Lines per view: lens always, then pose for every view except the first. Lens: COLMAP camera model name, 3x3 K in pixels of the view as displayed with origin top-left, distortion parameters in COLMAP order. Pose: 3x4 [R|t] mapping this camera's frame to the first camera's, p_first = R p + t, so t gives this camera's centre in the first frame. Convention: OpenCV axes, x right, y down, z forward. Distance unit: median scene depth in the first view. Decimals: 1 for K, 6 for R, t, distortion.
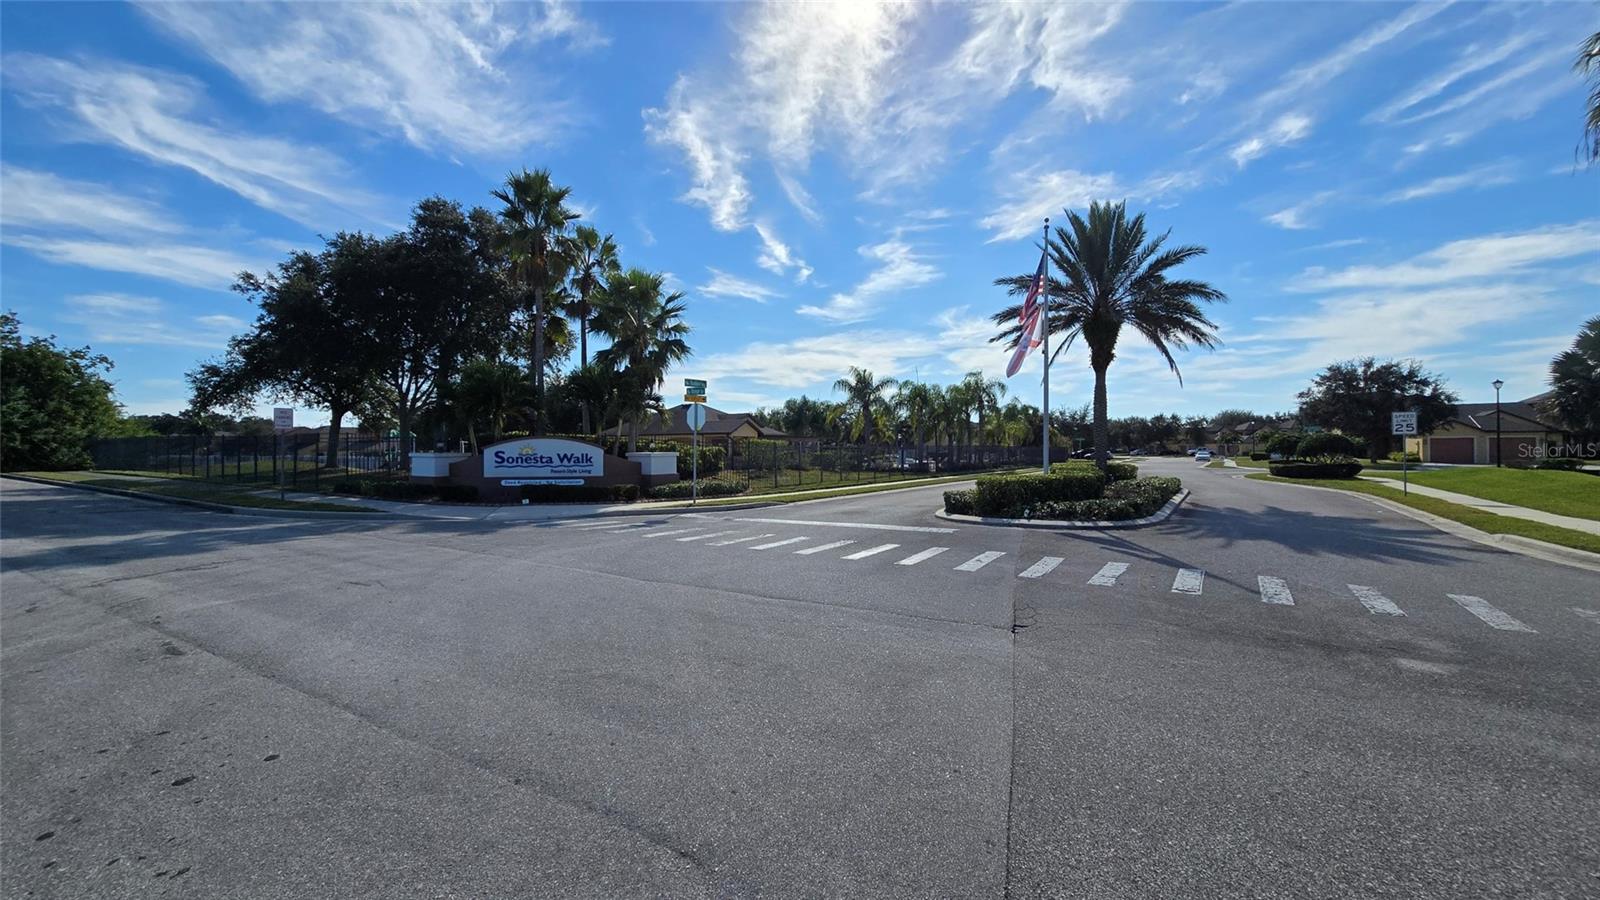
lens RADIAL K [[645.9, 0, 809.9], [0, 645.9, 443.5], [0, 0, 1]] dist [0.000842, 0.000036]
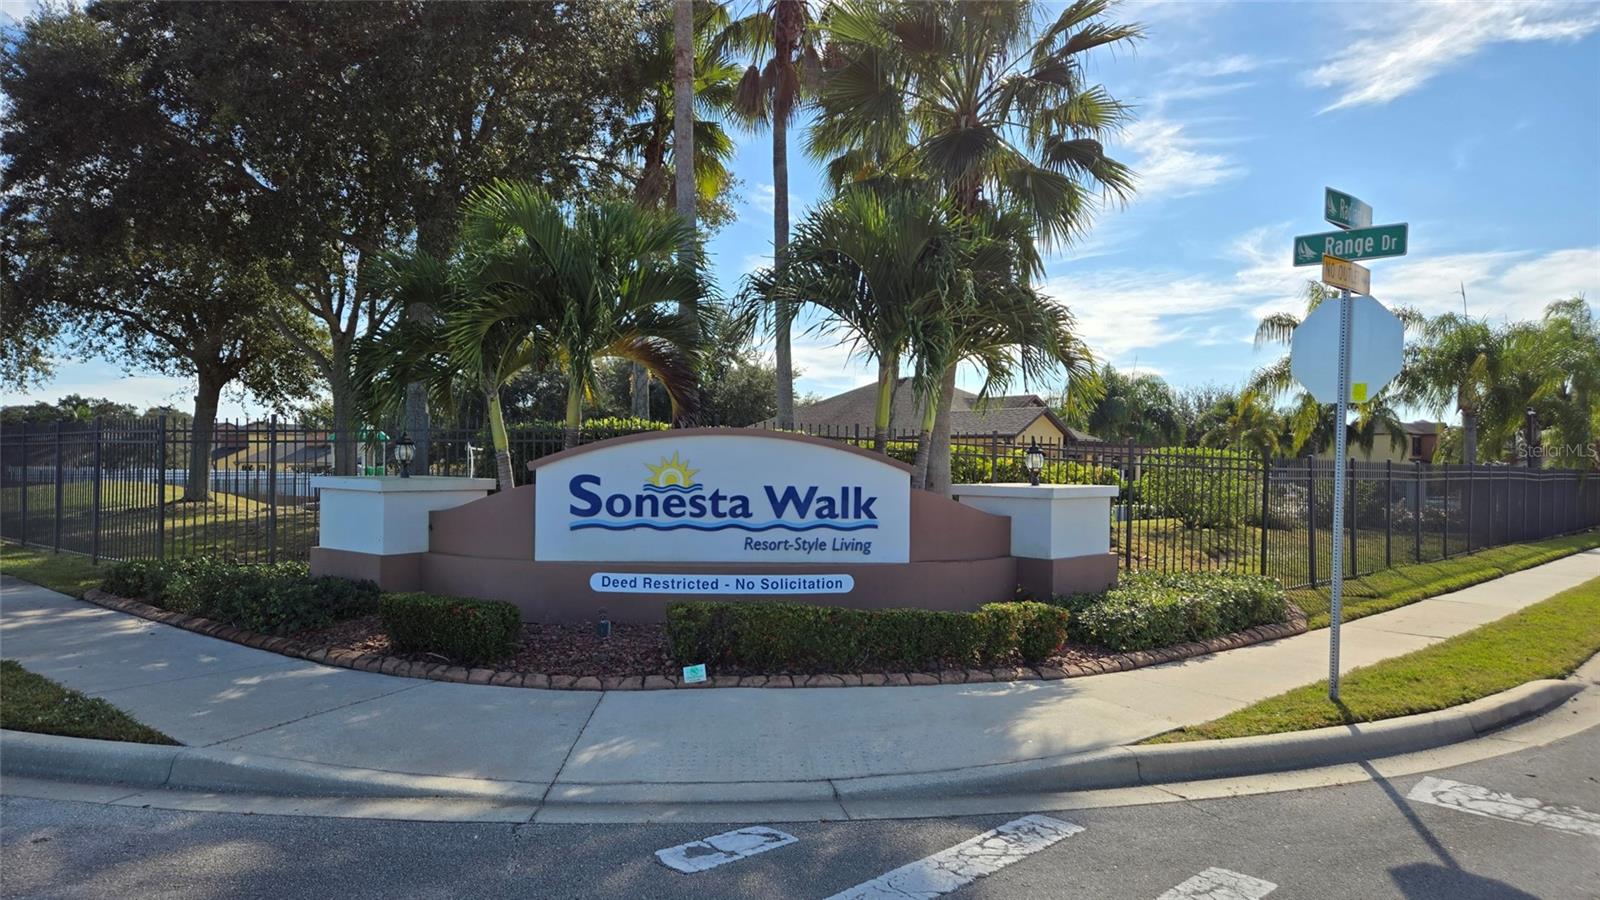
lens RADIAL K [[1038.3, 0, 795.5], [0, 1038.3, 456.0], [0, 0, 1]] dist [0.040654, -0.000809]
pose [[0.982035, 0.010172, -0.188426, -0.134521], [-0.011017, 0.999933, -0.003434, 0.001636], [0.188378, 0.005449, 0.982081, 0.249570]]
